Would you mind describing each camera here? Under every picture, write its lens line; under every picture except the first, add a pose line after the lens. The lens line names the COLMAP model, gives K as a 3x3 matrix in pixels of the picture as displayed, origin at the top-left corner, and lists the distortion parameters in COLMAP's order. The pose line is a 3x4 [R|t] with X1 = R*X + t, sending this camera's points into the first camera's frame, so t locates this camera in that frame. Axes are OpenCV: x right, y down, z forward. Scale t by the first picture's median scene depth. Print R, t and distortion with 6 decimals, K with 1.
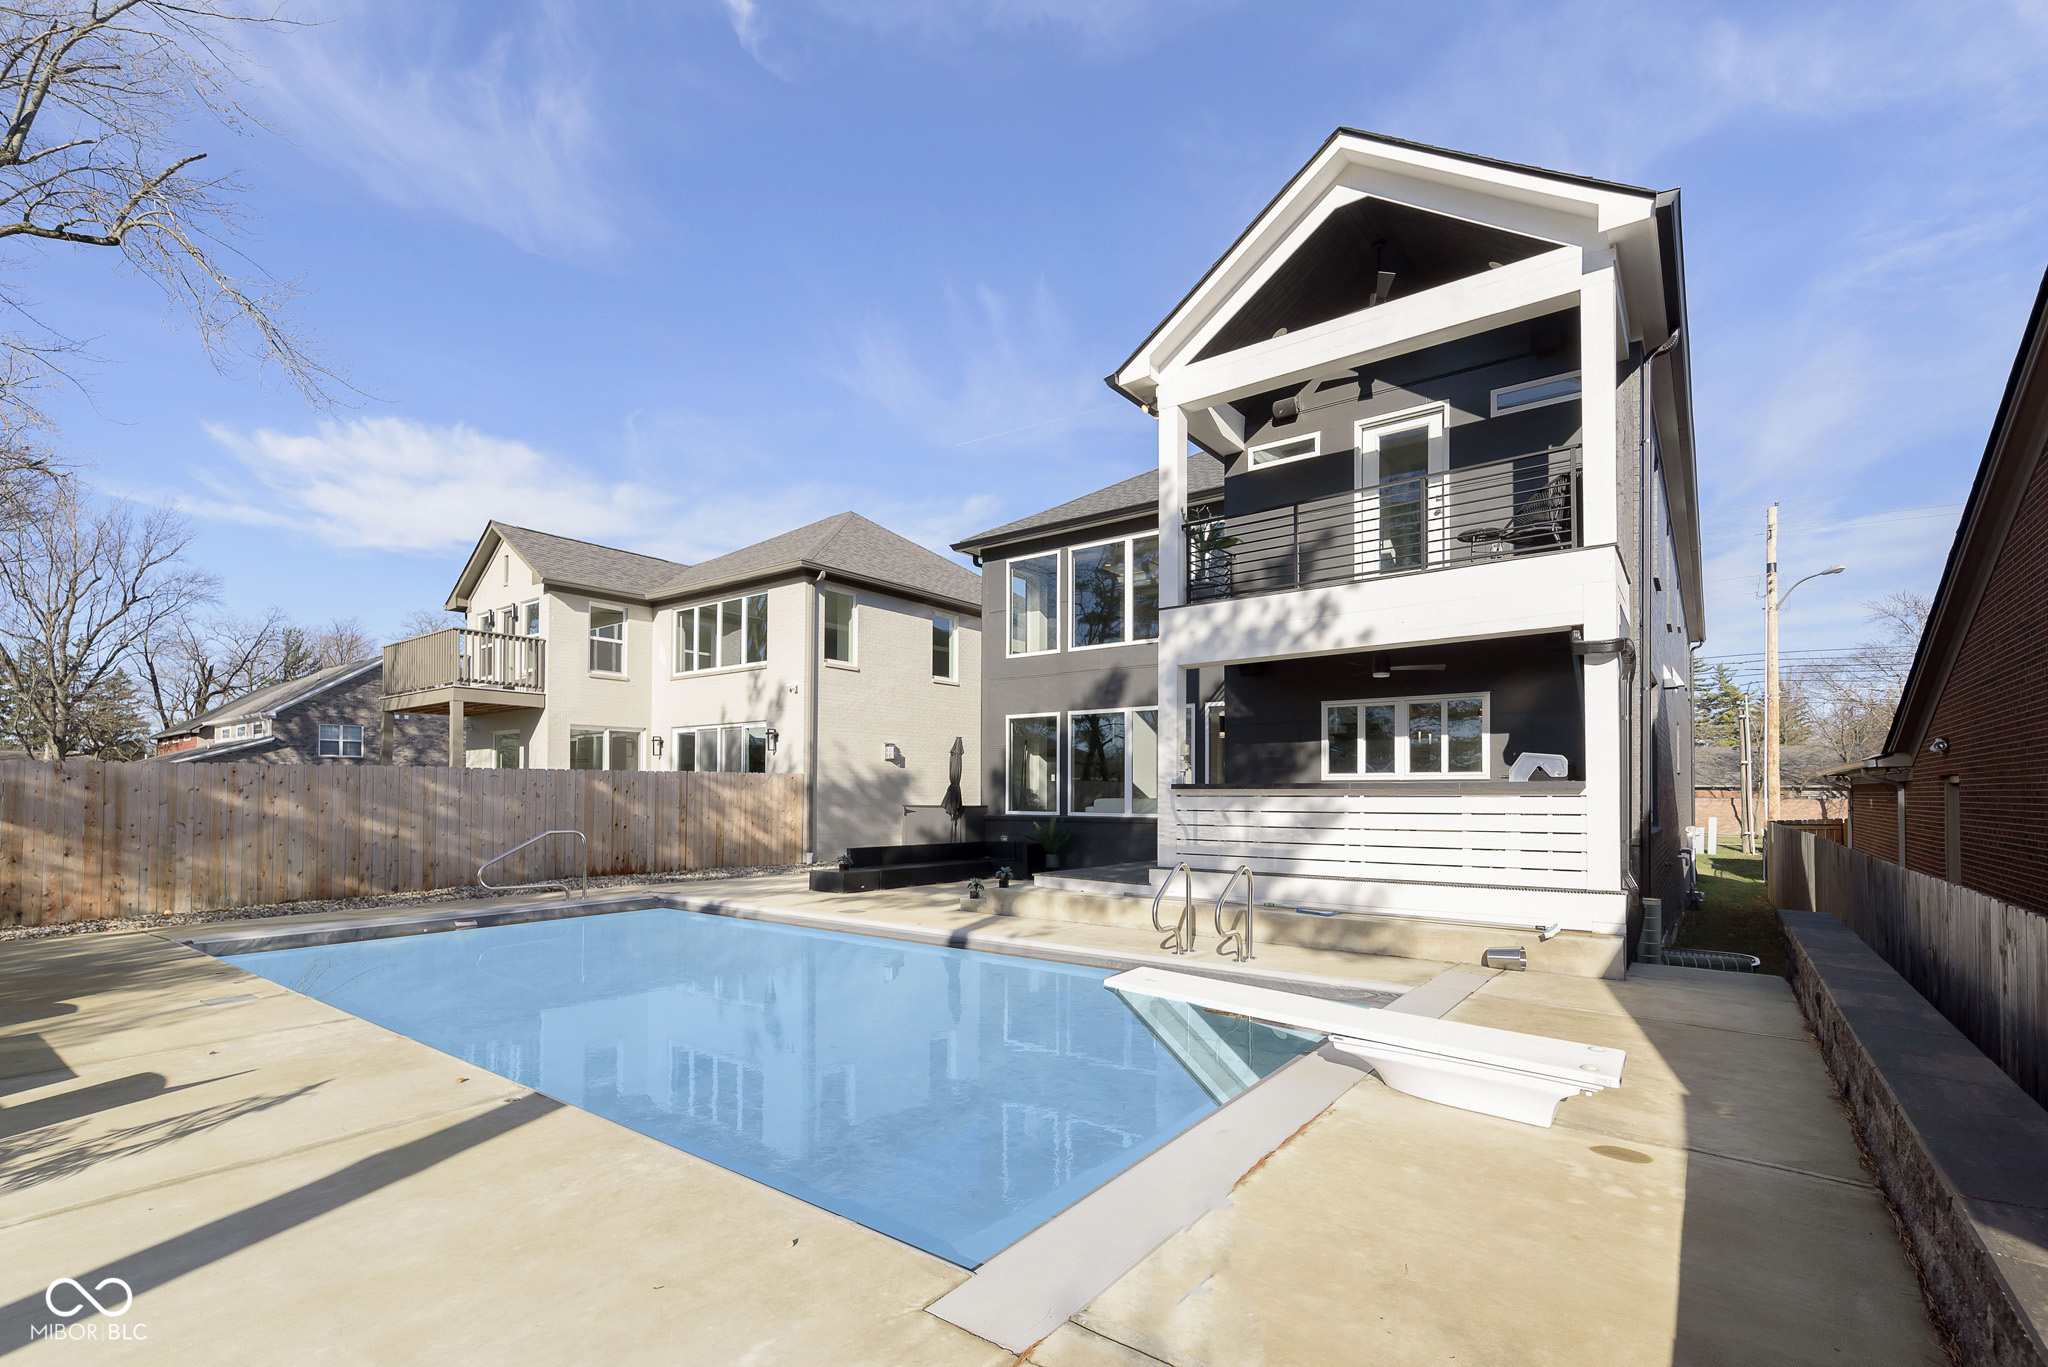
lens RADIAL K [[916.0, 0, 1025.0], [0, 916.0, 776.0], [0, 0, 1]] dist [0.004196, 0.000410]
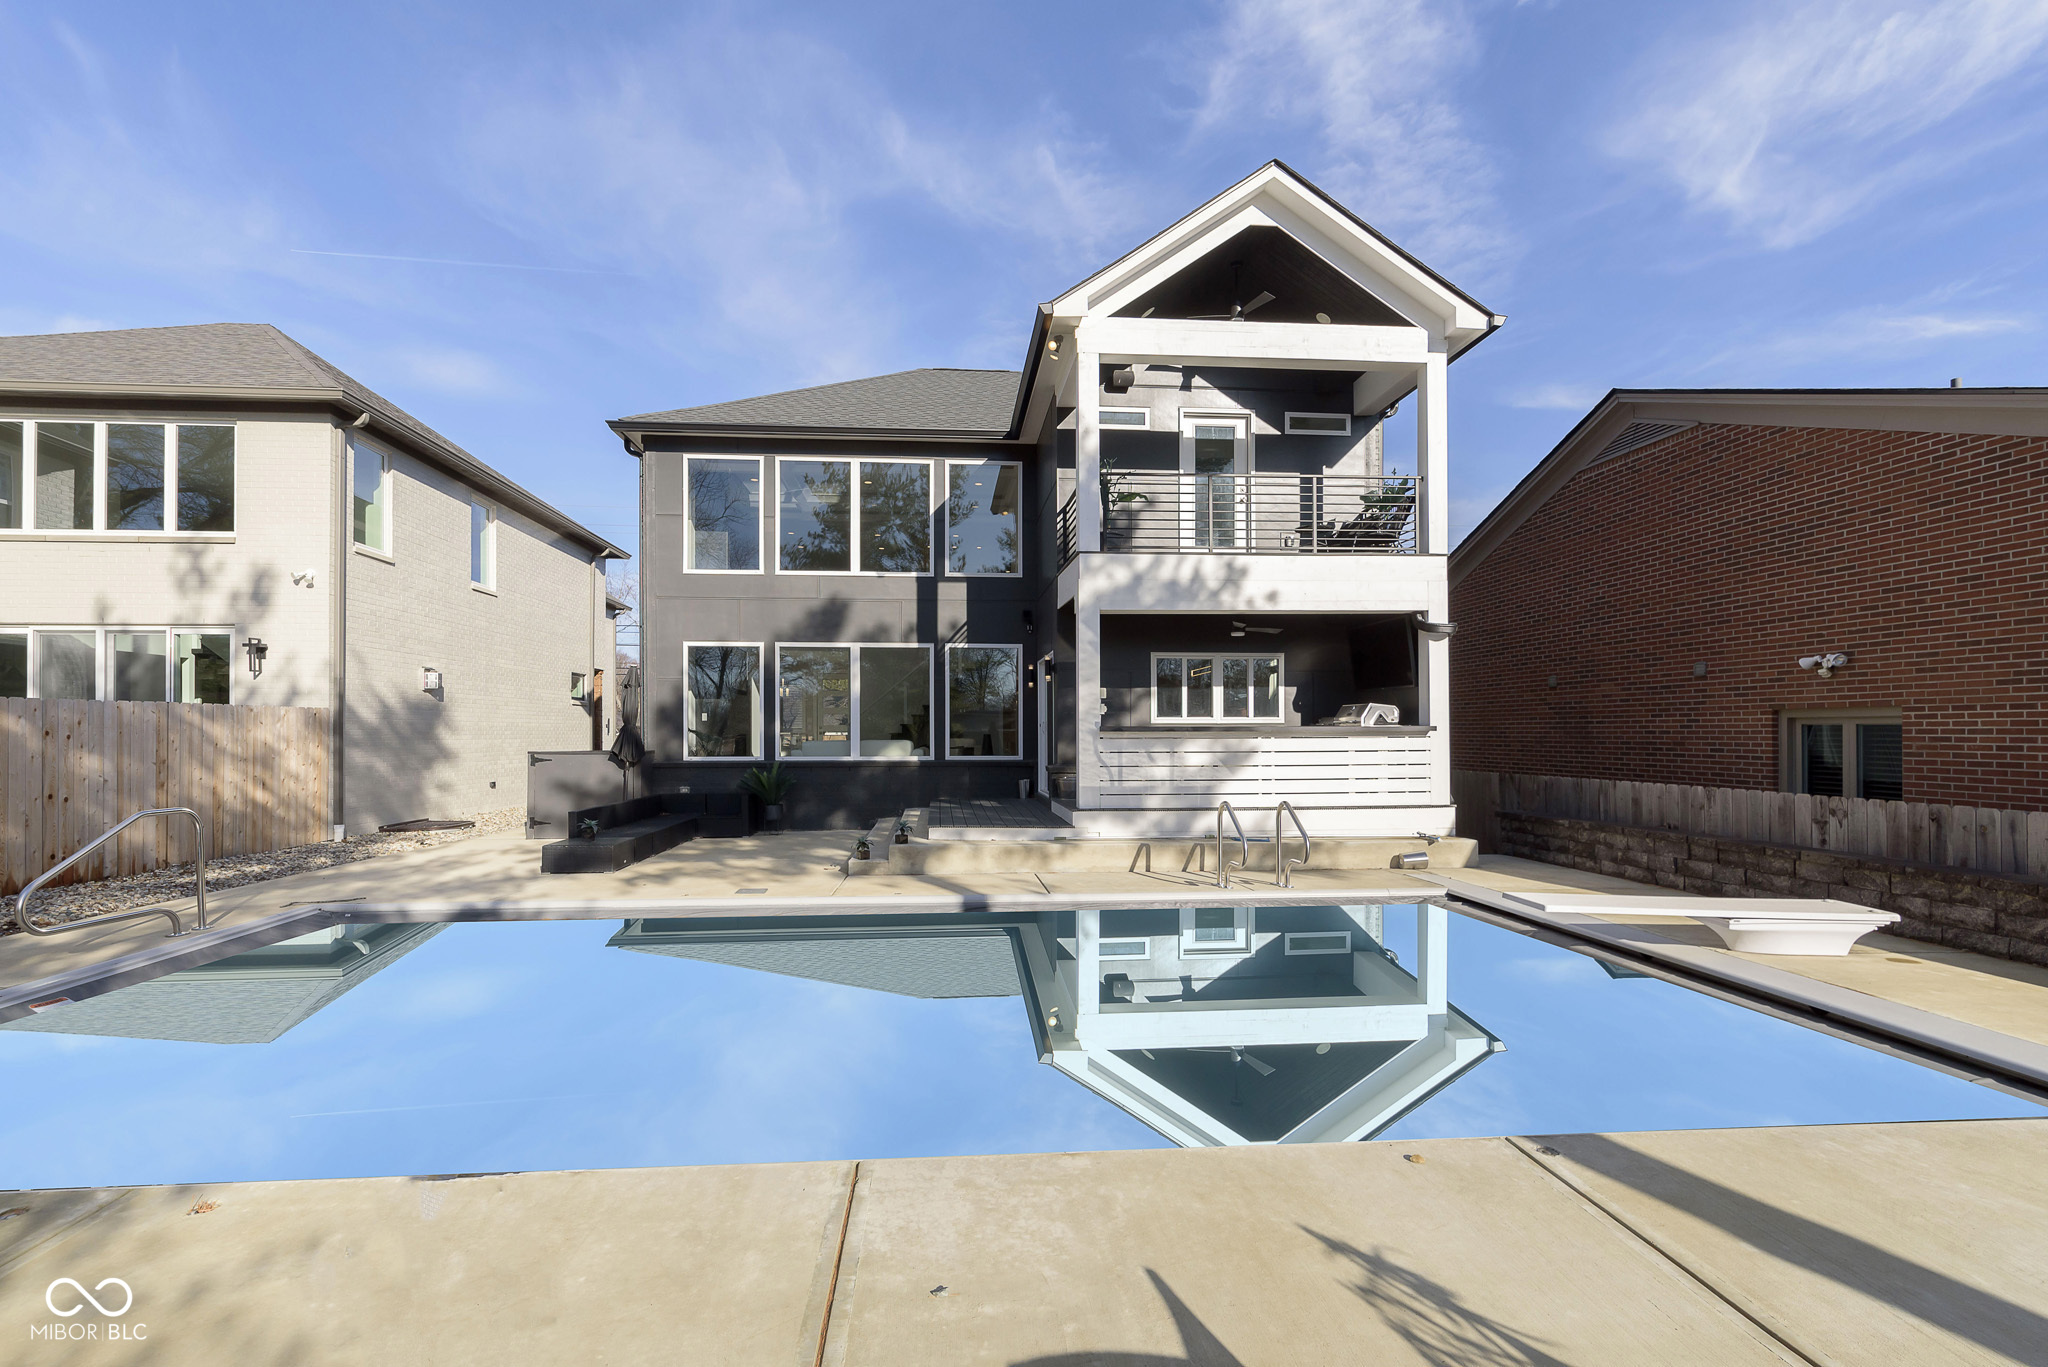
lens RADIAL K [[905.6, 0, 1019.1], [0, 905.6, 728.9], [0, 0, 1]] dist [0.000958, 0.000154]
pose [[0.749968, -0.000317, 0.661474, -0.552237], [-0.010102, 0.999878, 0.011933, 0.000334], [-0.661397, -0.015631, 0.749873, 0.294551]]
